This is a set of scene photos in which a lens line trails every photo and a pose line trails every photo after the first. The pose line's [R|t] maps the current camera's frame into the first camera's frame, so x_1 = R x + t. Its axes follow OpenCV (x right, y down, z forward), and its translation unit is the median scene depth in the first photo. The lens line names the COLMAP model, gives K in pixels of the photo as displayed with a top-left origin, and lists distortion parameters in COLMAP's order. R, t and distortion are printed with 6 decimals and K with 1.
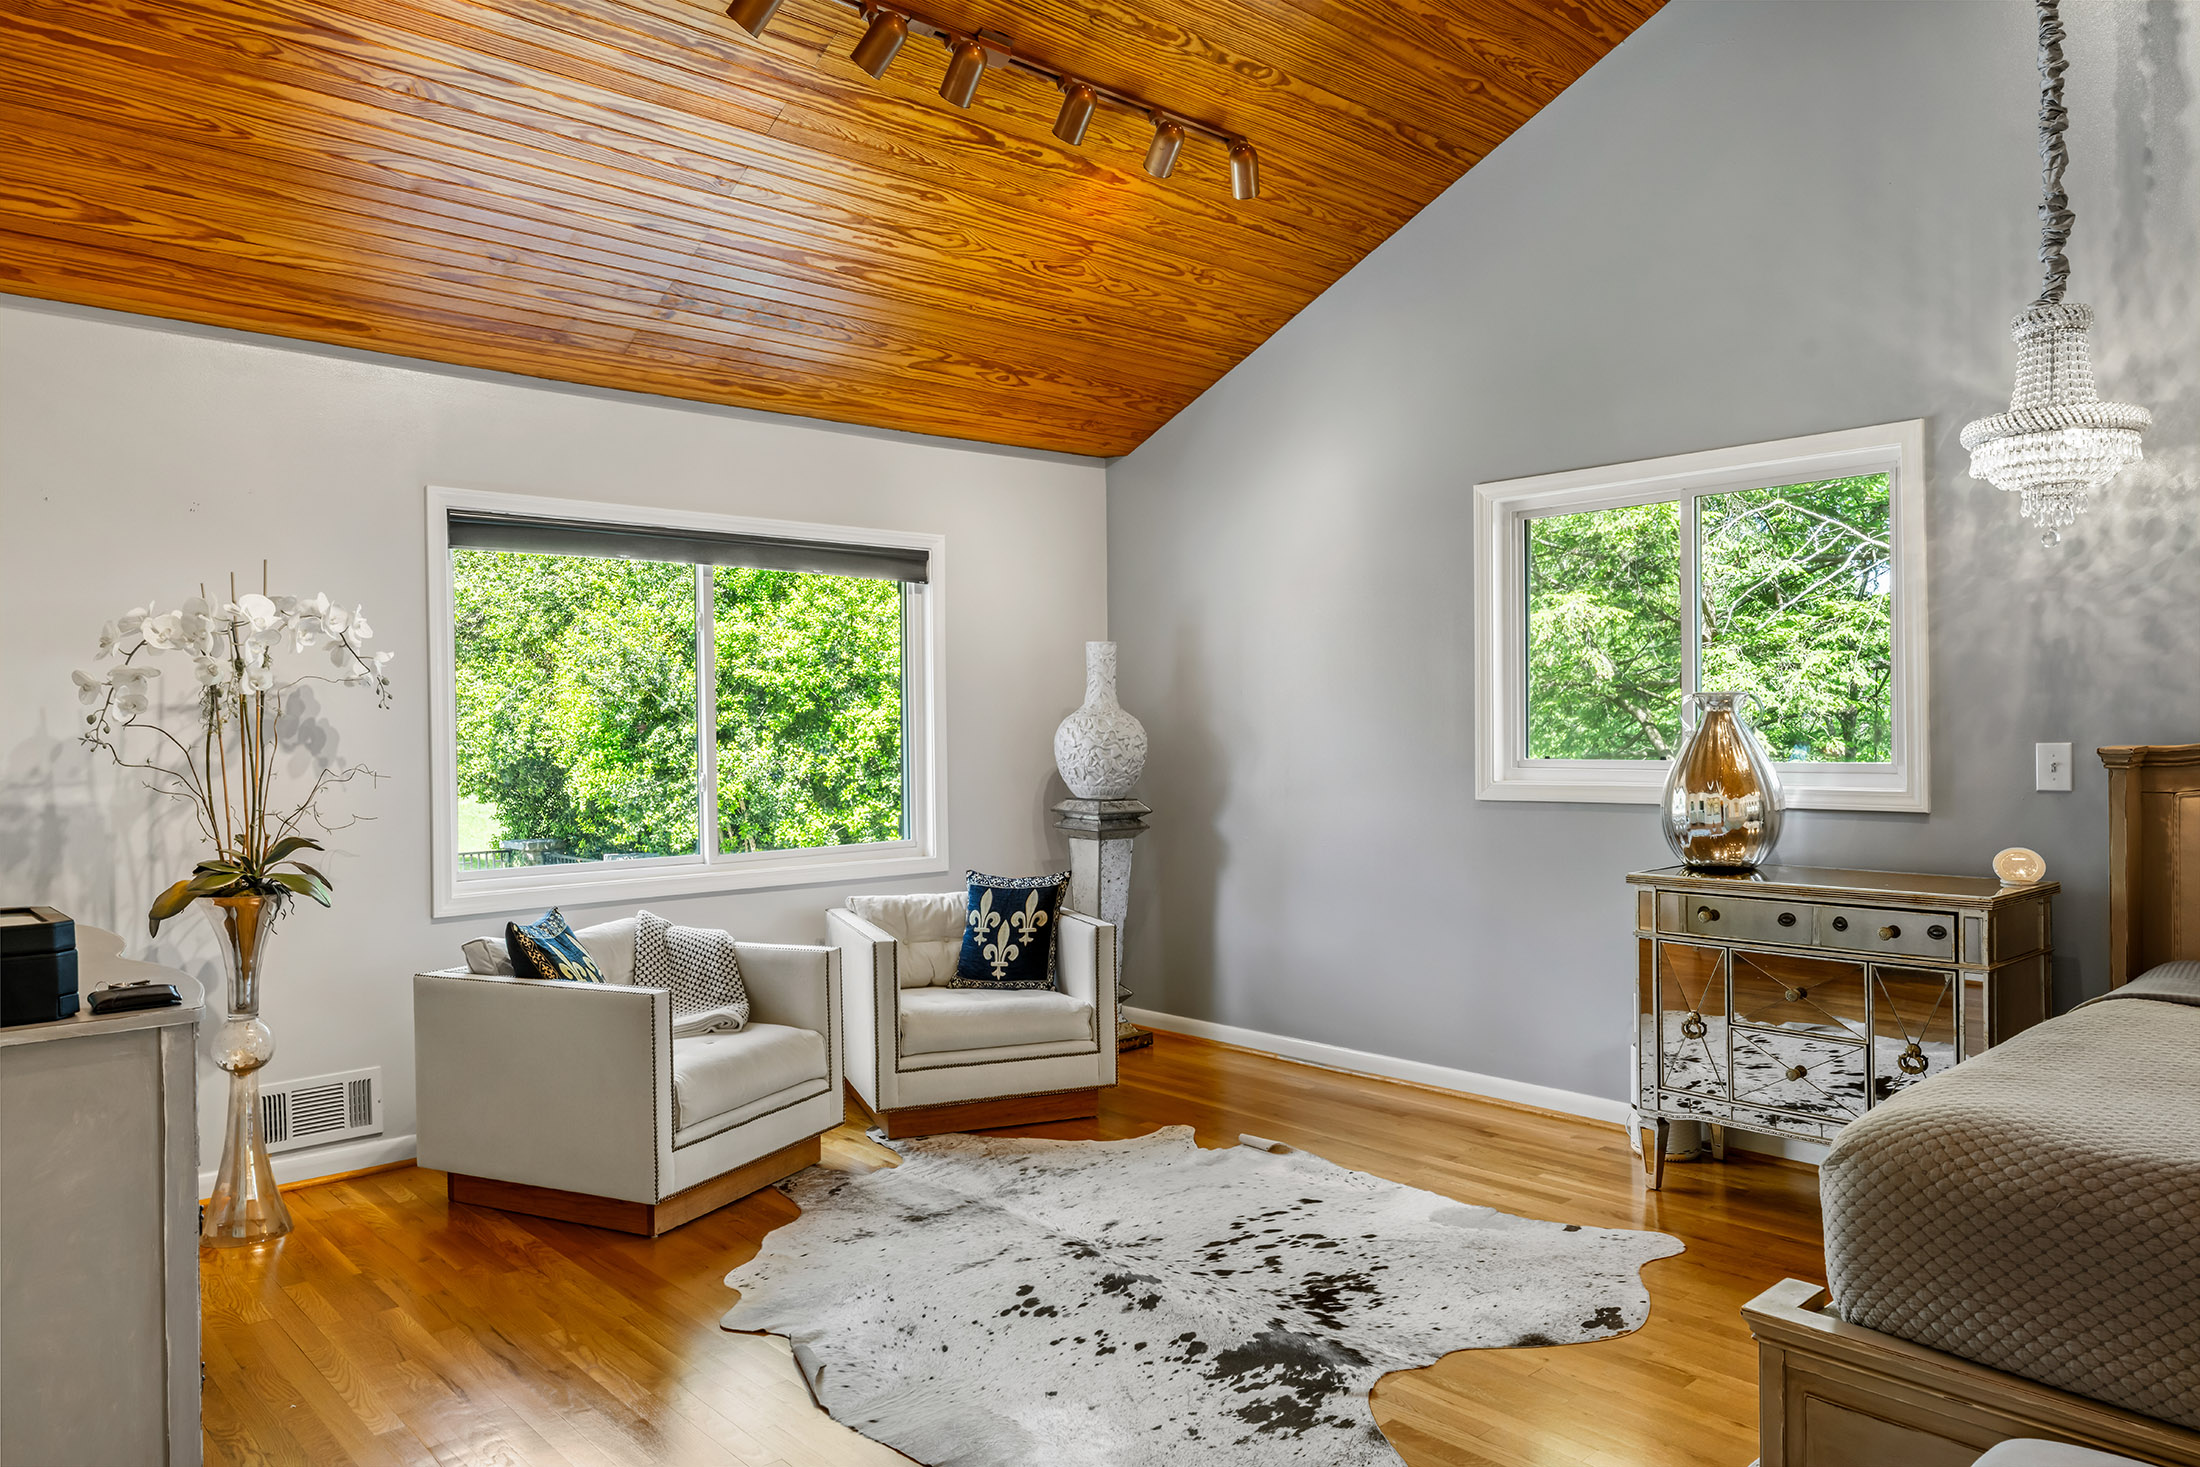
lens RADIAL K [[1474.4, 0, 1101.1], [0, 1474.4, 727.4], [0, 0, 1]] dist [0.004514, 0.000381]
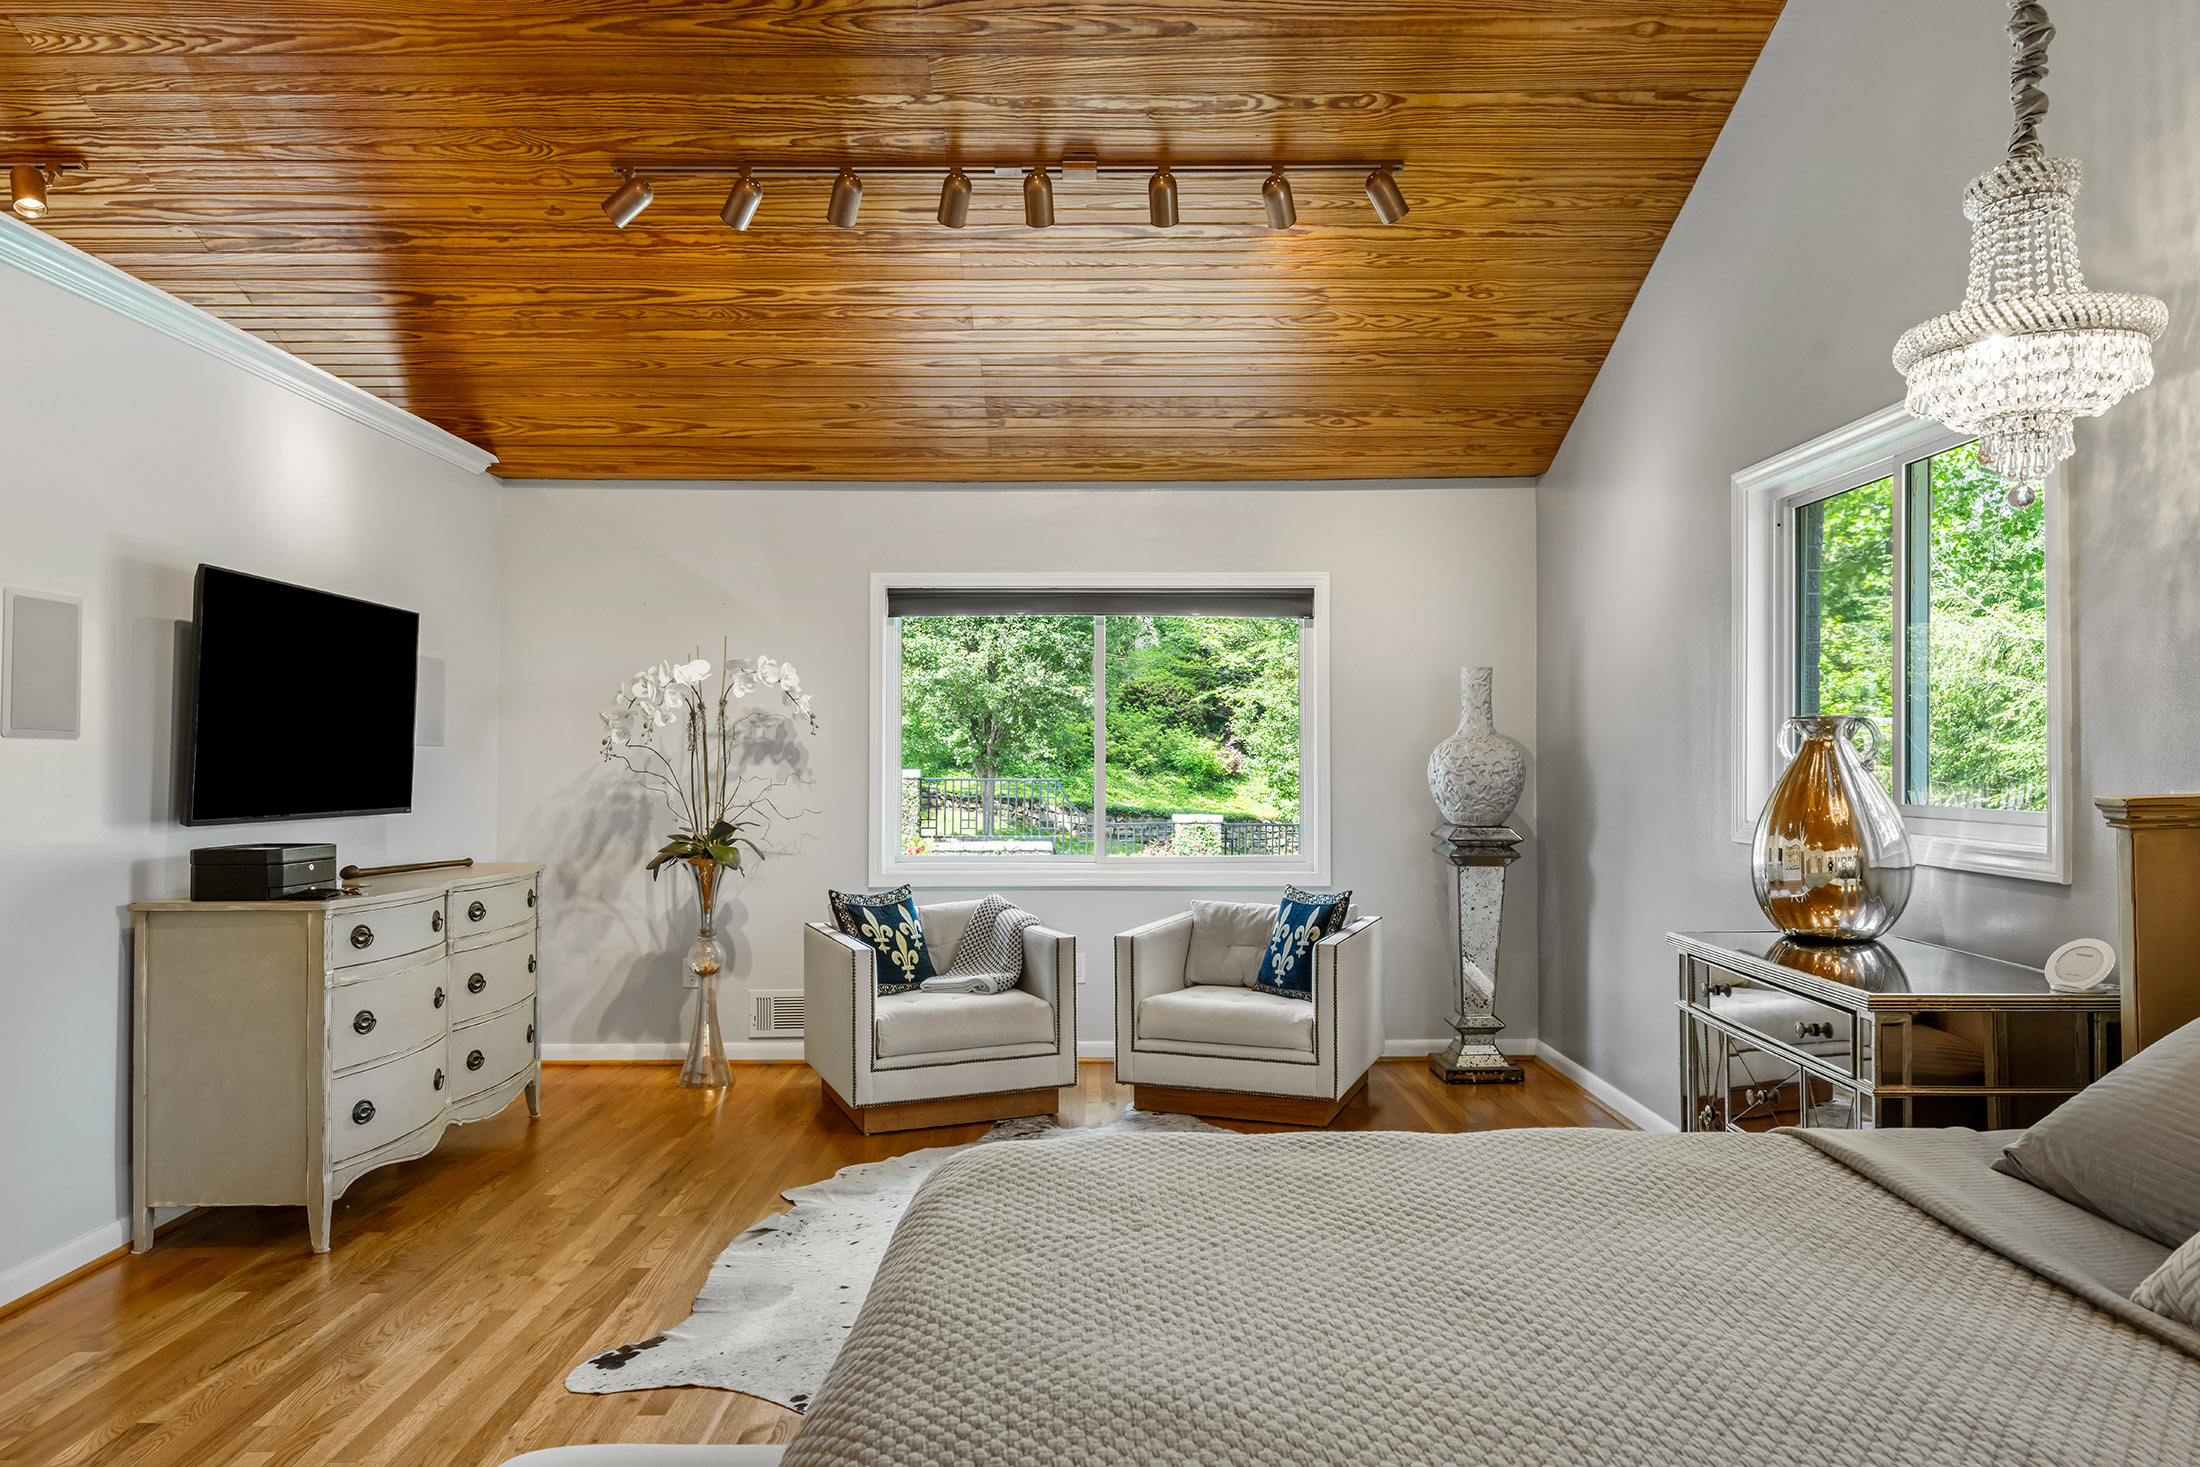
lens RADIAL K [[1420.6, 0, 1101.1], [0, 1420.6, 737.2], [0, 0, 1]] dist [0.002780, 0.004110]
pose [[0.743941, 0.001814, -0.668243, 0.620875], [-0.007396, 0.999957, -0.005519, -0.005029], [0.668204, 0.009048, 0.743923, 0.166246]]
